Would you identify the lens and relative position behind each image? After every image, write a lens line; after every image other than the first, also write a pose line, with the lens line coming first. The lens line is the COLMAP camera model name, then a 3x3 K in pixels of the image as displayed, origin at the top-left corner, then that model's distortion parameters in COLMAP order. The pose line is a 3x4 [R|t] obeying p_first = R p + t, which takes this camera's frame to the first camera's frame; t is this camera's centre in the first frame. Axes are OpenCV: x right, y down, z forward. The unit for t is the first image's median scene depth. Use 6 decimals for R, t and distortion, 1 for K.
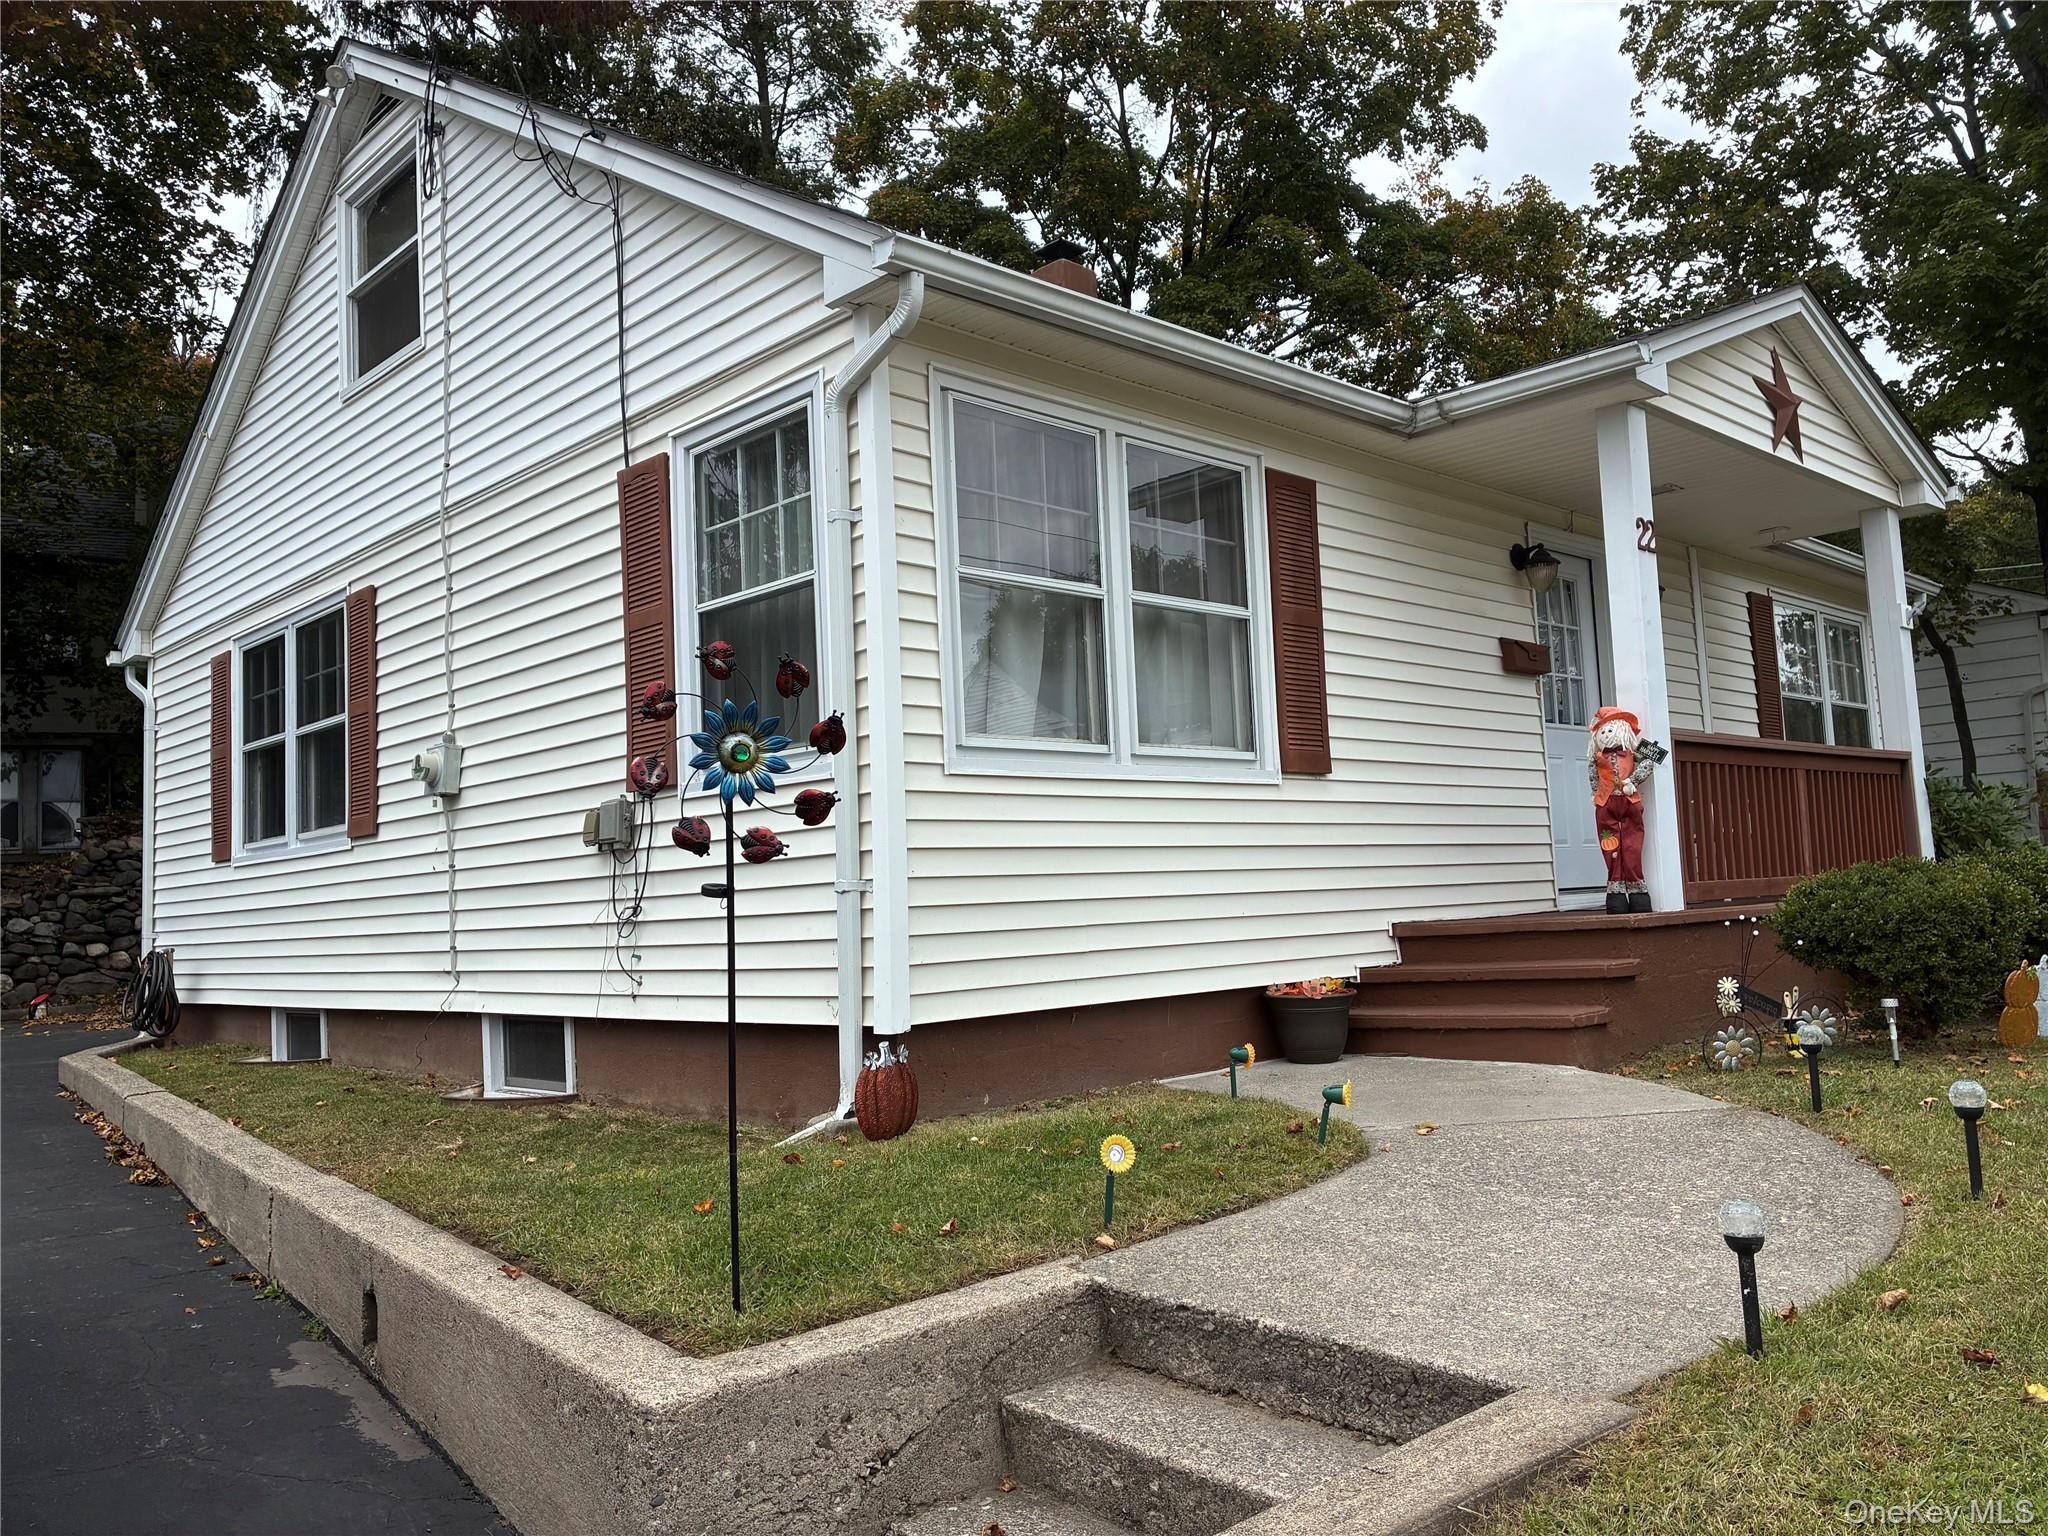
lens RADIAL K [[1576.3, 0, 1023.4], [0, 1576.3, 772.4], [0, 0, 1]] dist [0.024593, -0.008274]
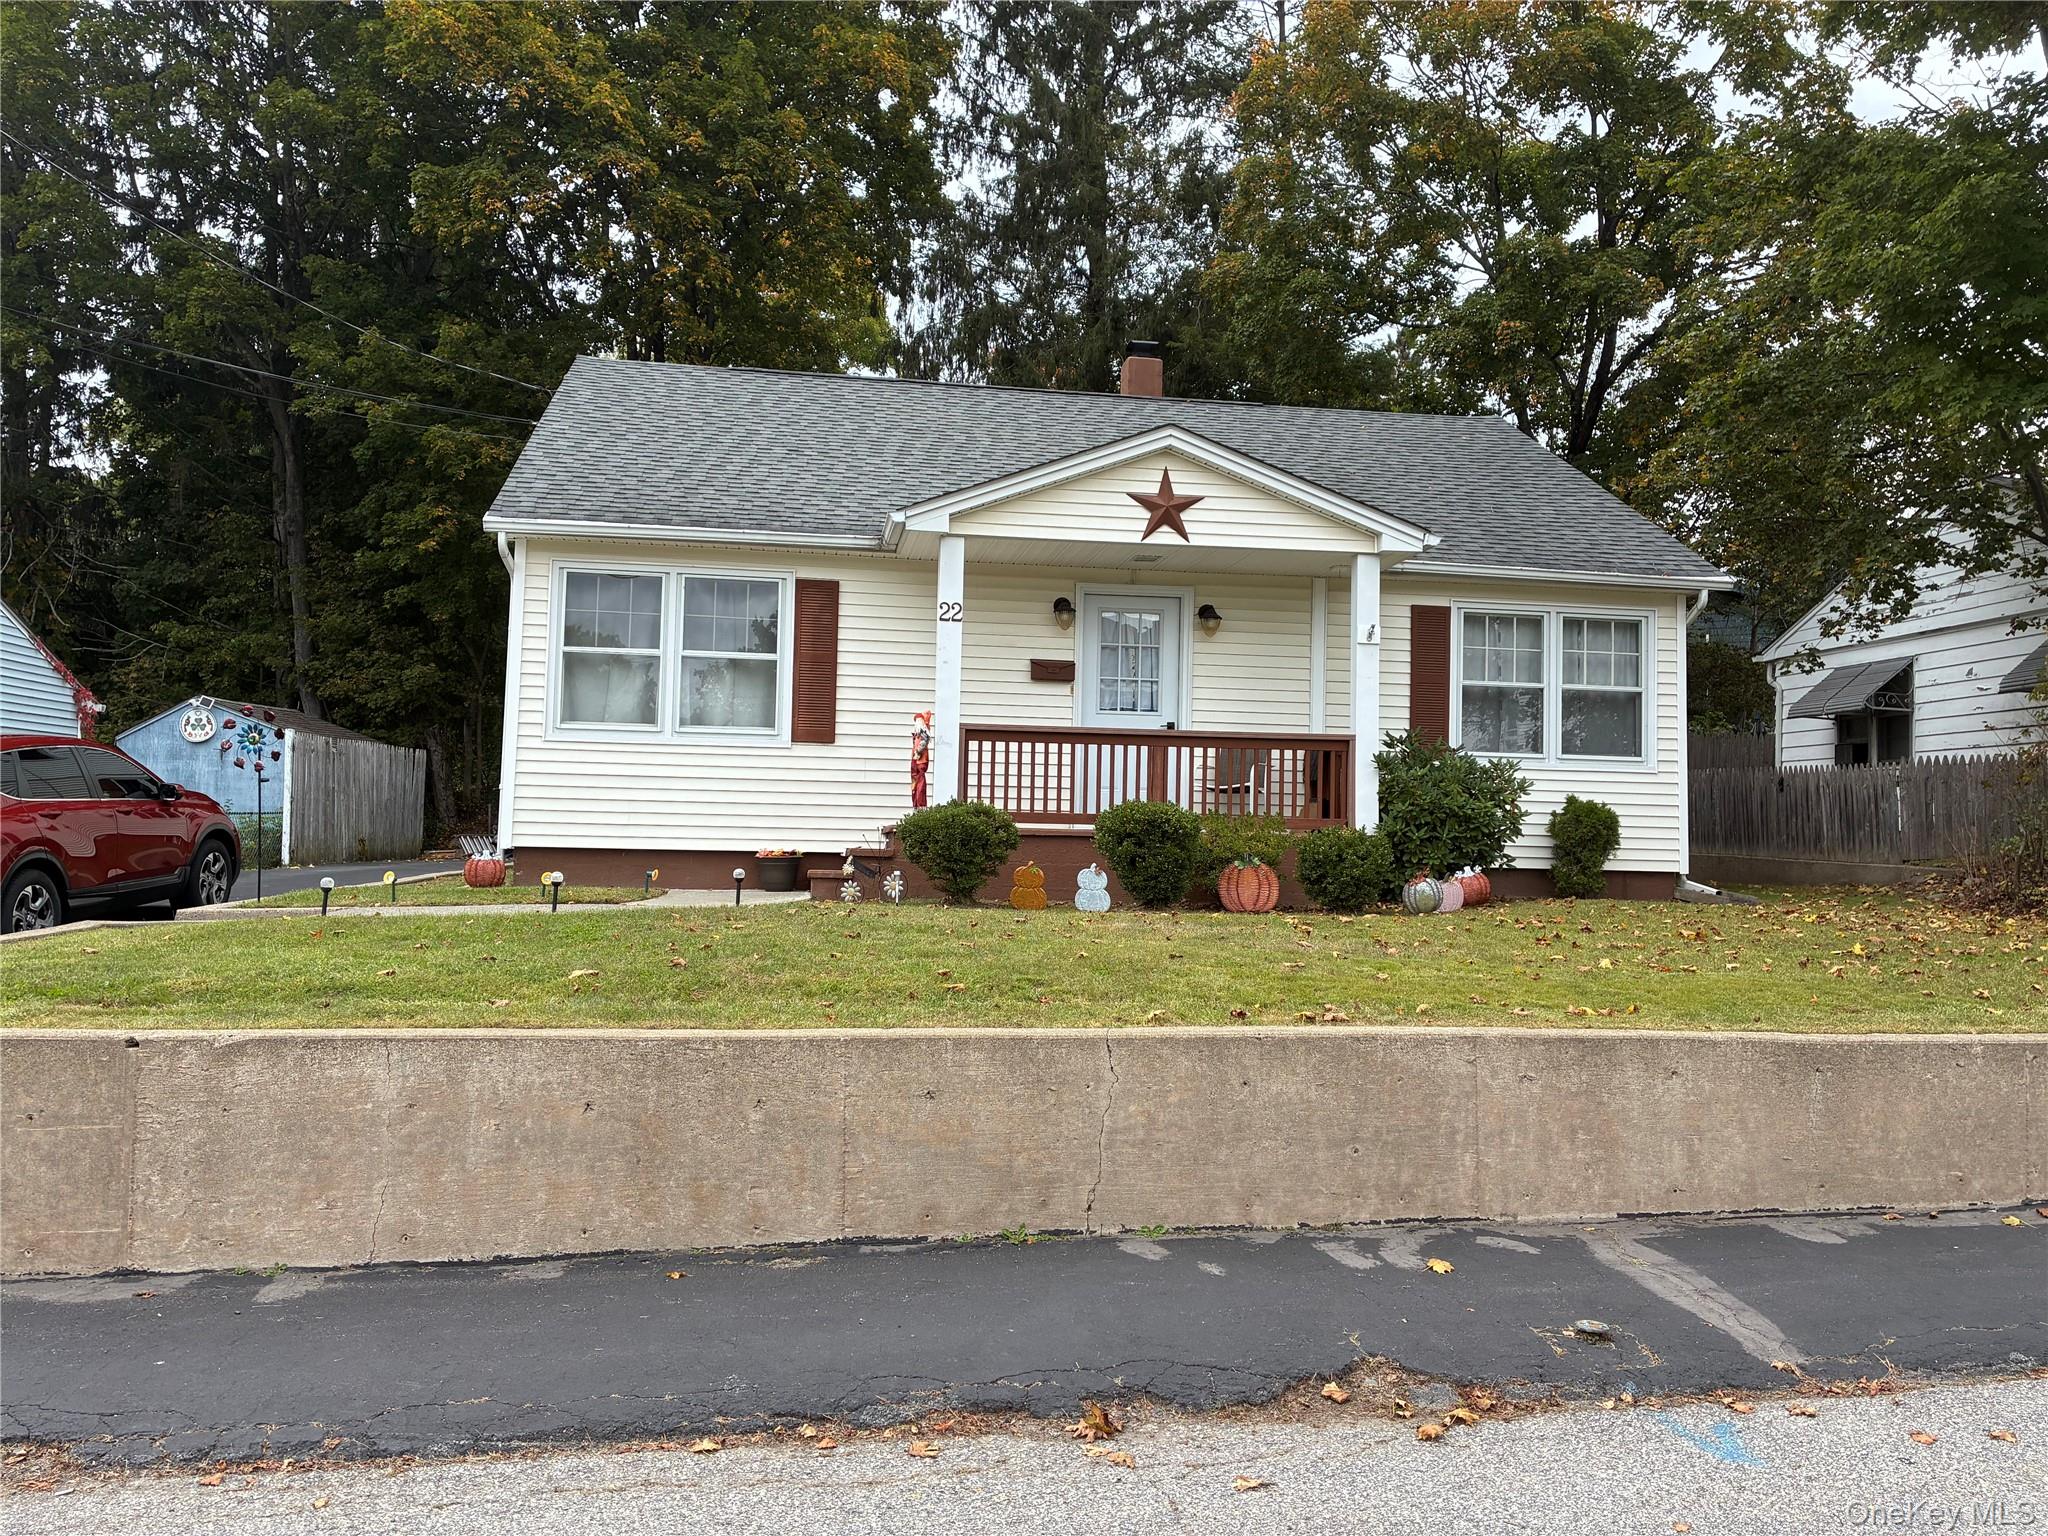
lens RADIAL K [[1576.3, 0, 1029.1], [0, 1576.3, 765.8], [0, 0, 1]] dist [0.024593, -0.008274]
pose [[0.802344, 0.047862, -0.594940, 1.509613], [-0.015177, 0.998093, 0.059827, -0.087690], [0.596669, -0.038973, 0.801541, -0.345895]]
